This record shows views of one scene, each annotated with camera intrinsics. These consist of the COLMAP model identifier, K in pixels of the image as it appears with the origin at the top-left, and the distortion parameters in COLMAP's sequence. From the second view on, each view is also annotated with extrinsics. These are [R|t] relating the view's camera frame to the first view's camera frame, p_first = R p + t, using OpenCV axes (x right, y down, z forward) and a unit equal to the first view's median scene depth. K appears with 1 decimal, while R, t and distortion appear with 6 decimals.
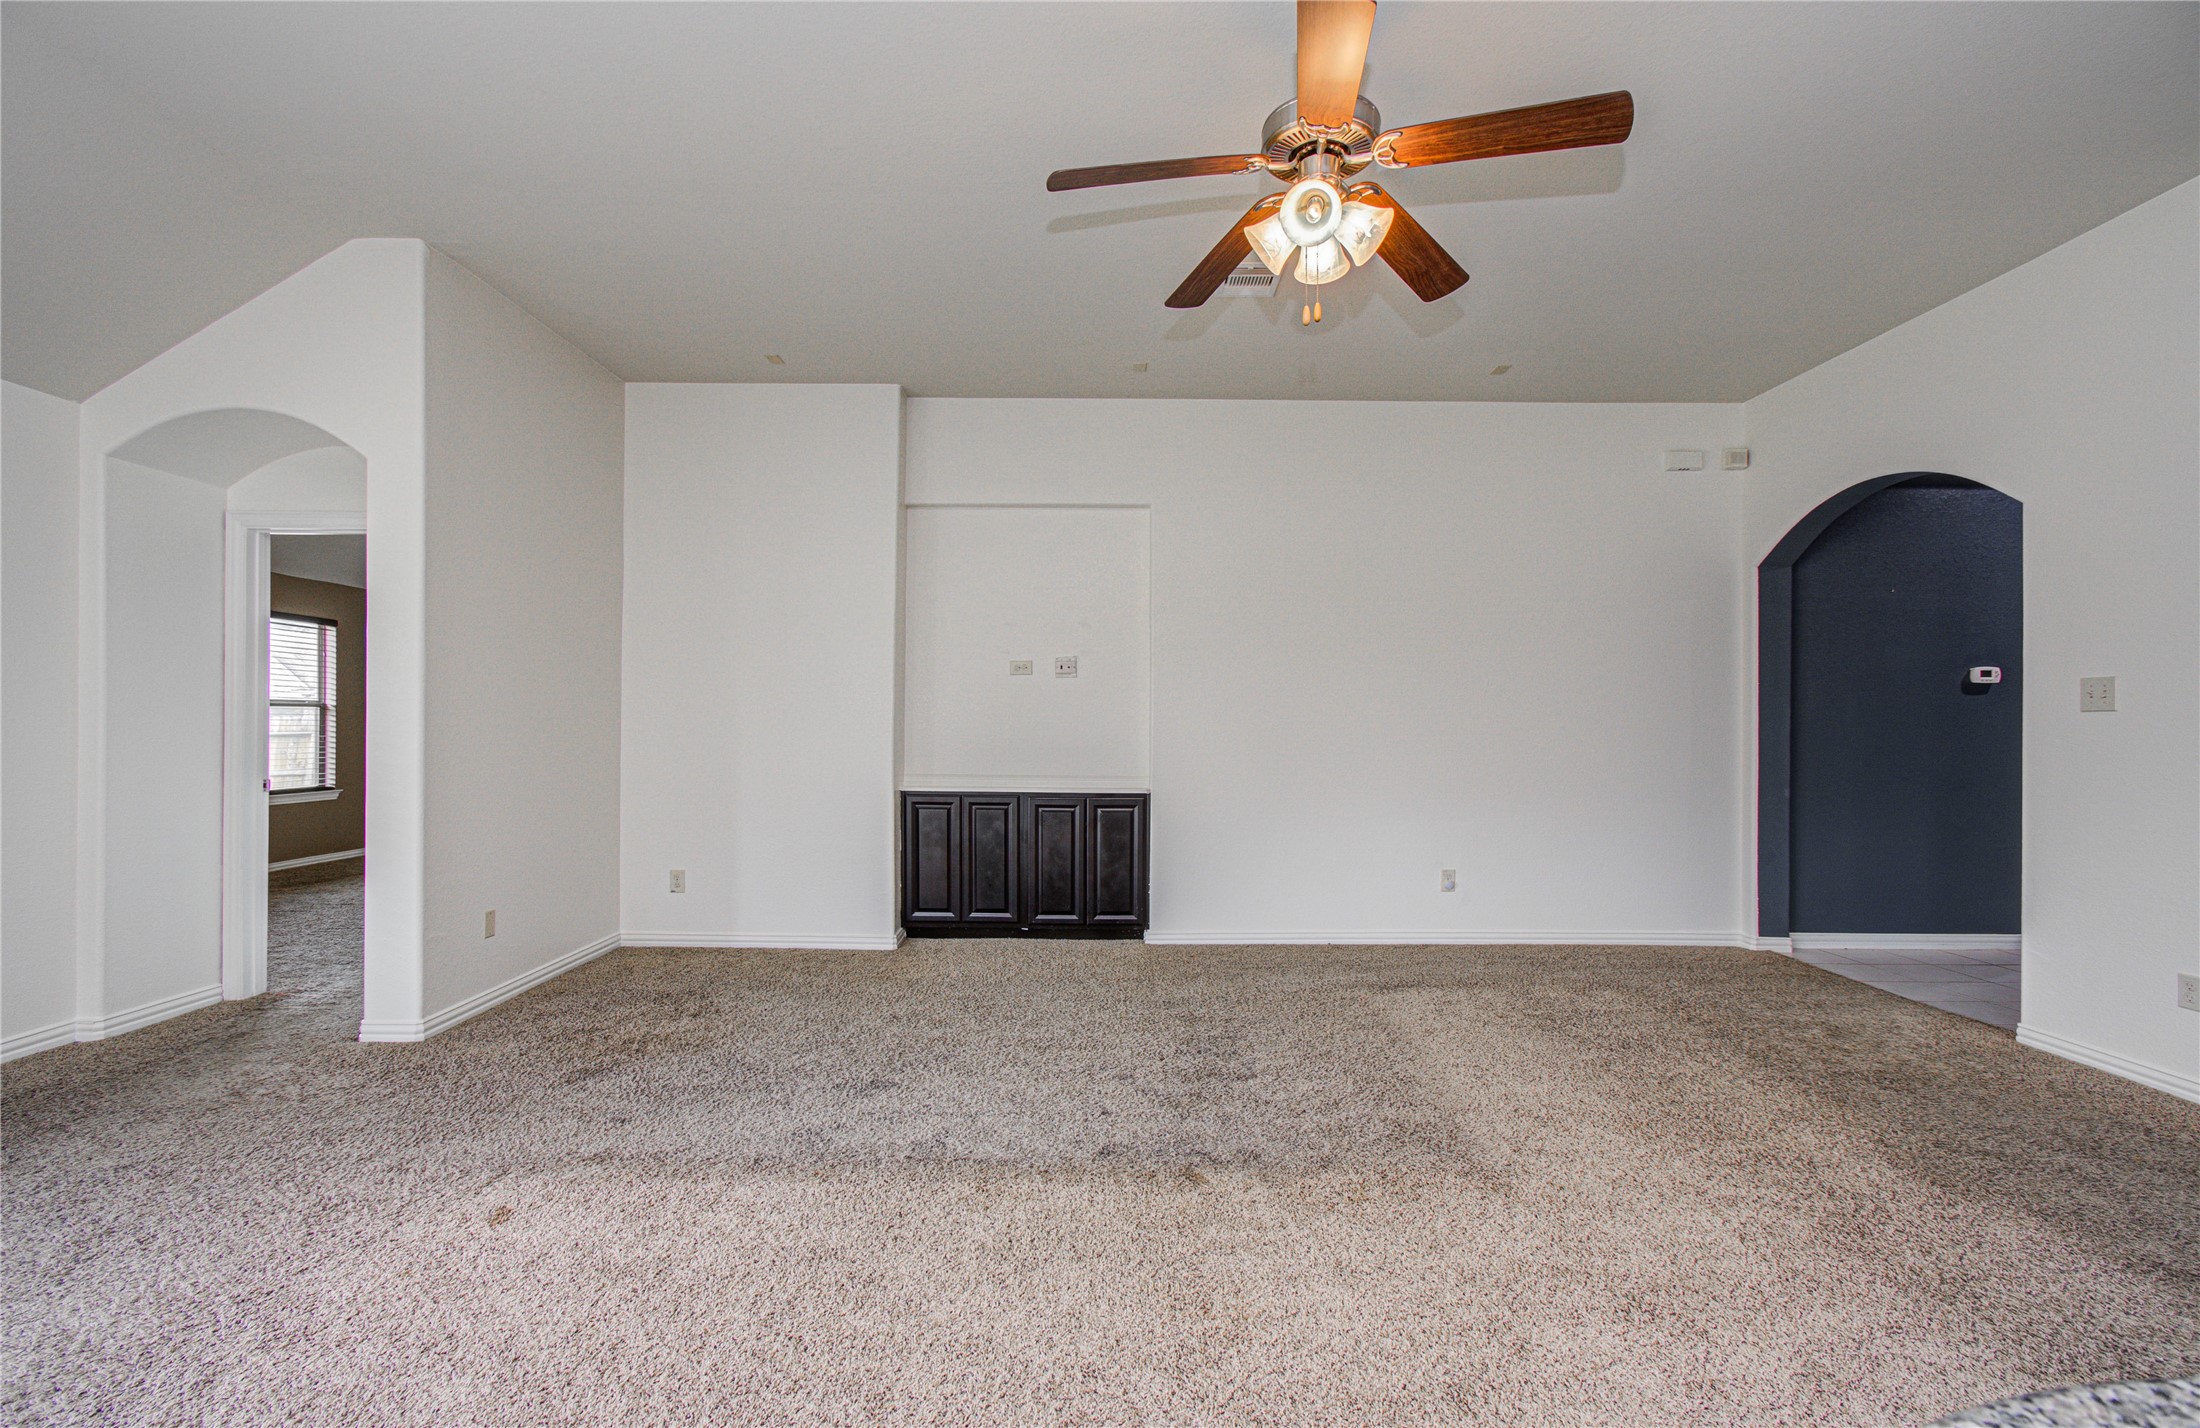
lens RADIAL K [[957.0, 0, 1098.9], [0, 957.0, 719.3], [0, 0, 1]] dist [-0.009178, 0.009335]
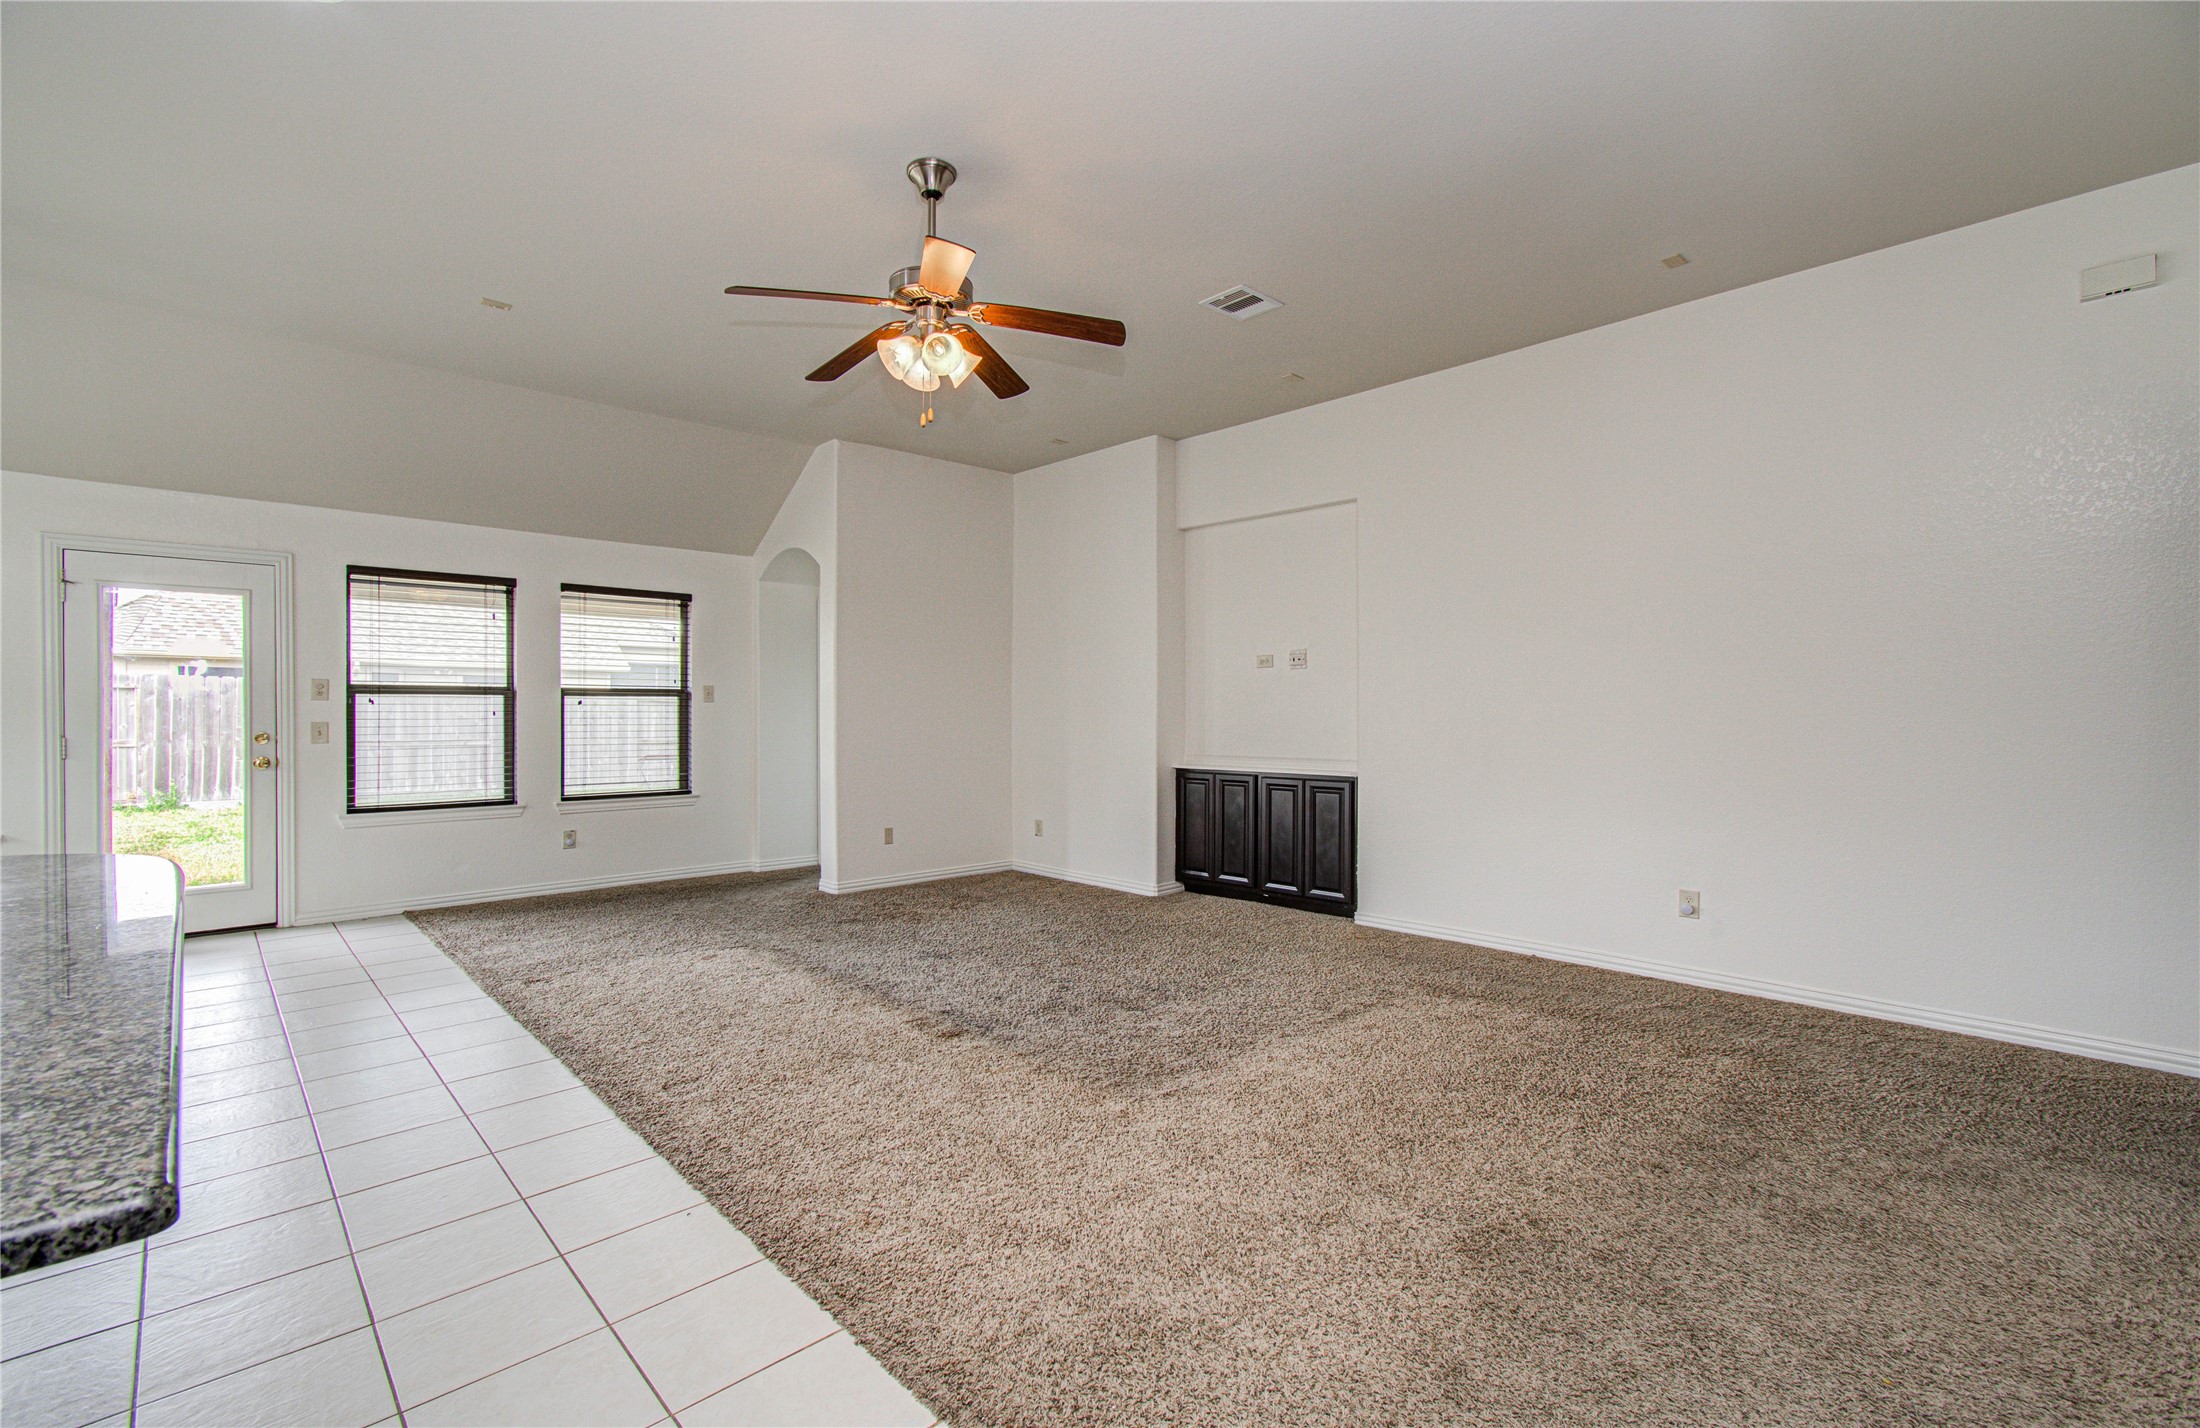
lens RADIAL K [[957.0, 0, 1106.5], [0, 957.0, 711.2], [0, 0, 1]] dist [-0.009178, 0.009335]
pose [[0.689272, -0.007697, -0.724462, 0.613655], [0.009599, 0.999953, -0.001491, 0.004148], [0.724439, -0.005927, 0.689313, 0.097137]]
